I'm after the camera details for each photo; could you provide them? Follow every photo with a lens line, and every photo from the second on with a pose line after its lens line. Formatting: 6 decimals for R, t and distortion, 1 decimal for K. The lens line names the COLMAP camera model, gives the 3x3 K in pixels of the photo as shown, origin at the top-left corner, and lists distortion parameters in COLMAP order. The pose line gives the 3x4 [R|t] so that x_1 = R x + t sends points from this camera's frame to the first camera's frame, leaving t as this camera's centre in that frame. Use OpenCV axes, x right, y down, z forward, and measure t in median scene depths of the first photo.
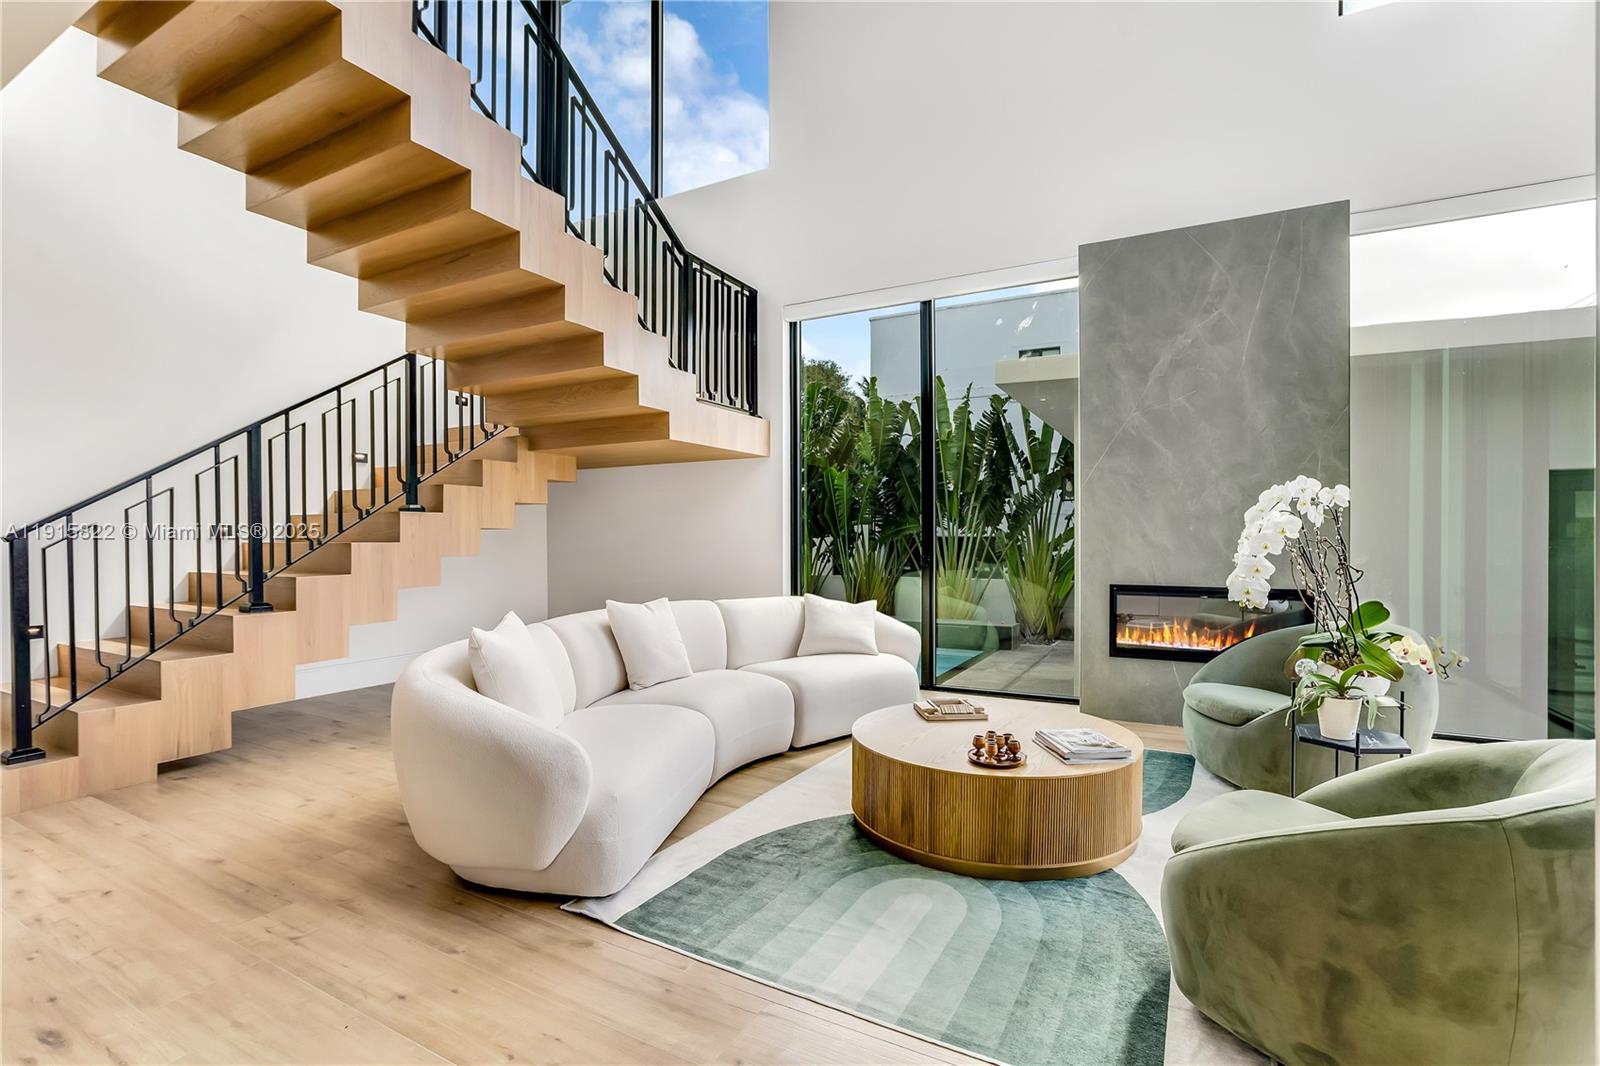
lens RADIAL K [[741.7, 0, 796.6], [0, 741.7, 530.2], [0, 0, 1]] dist [-0.020053, 0.000161]
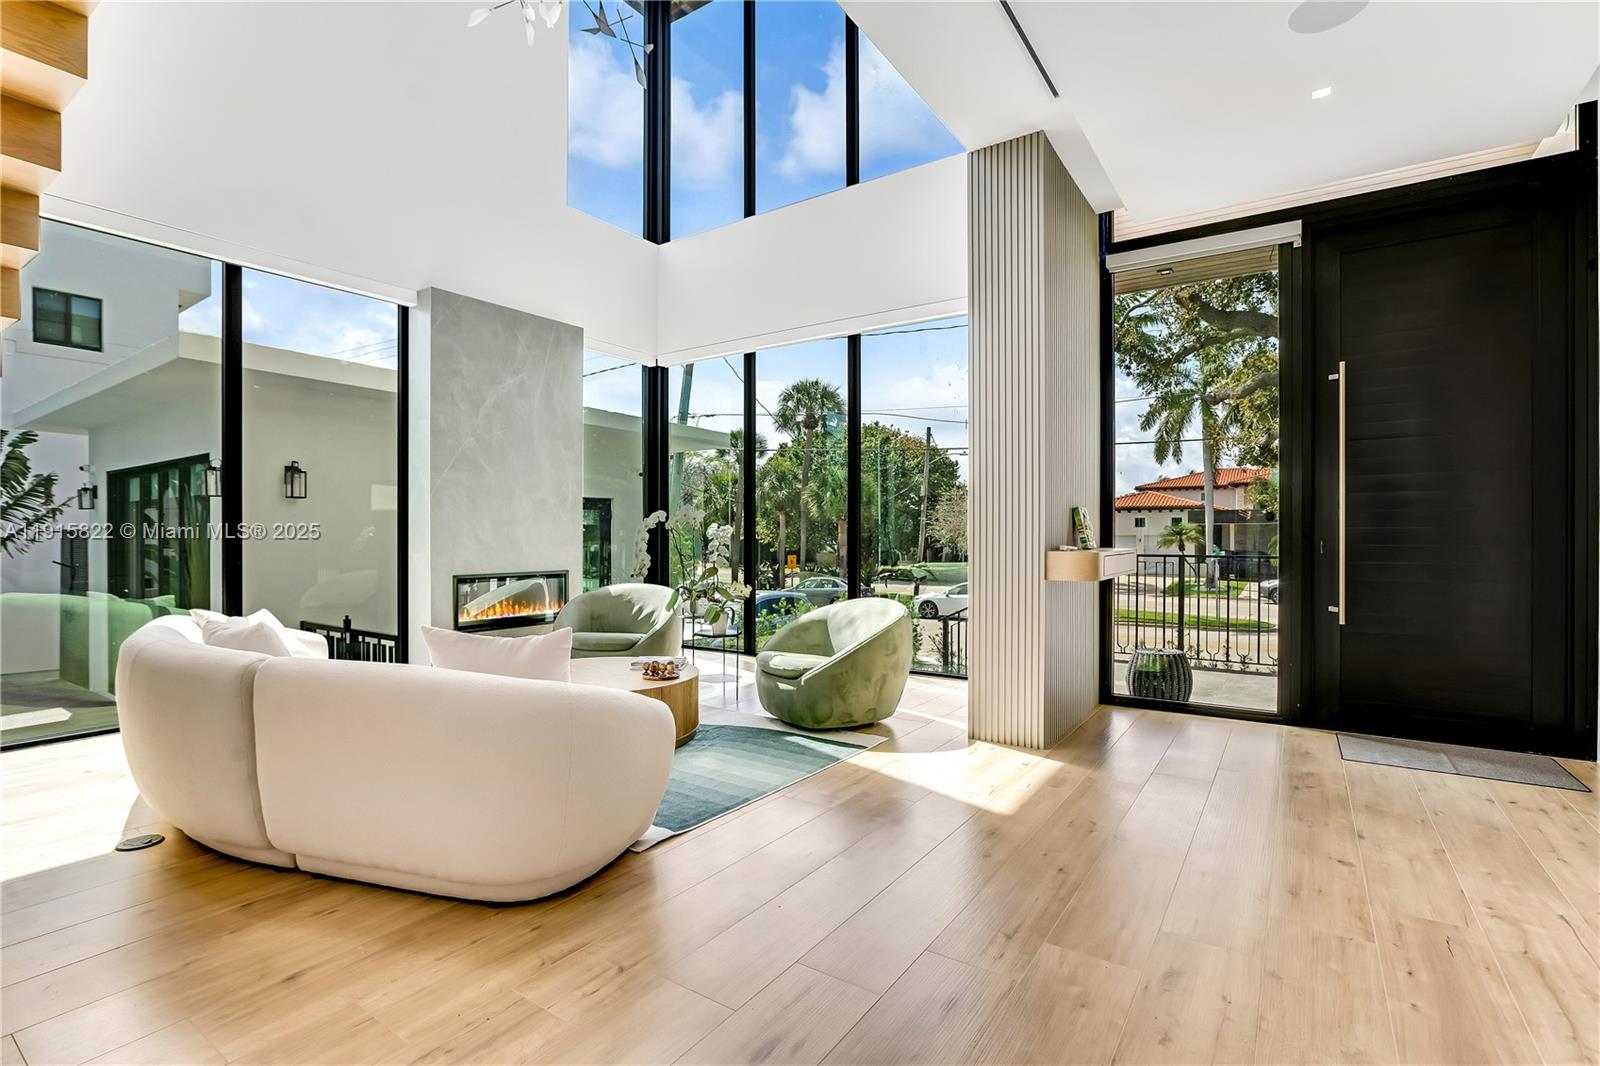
lens RADIAL K [[741.7, 0, 796.6], [0, 741.7, 530.2], [0, 0, 1]] dist [-0.020053, 0.000161]
pose [[0.106195, 0.000218, 0.994345, -0.770982], [-0.007610, 0.999971, 0.000594, -0.006185], [-0.994316, -0.007630, 0.106194, 0.323078]]
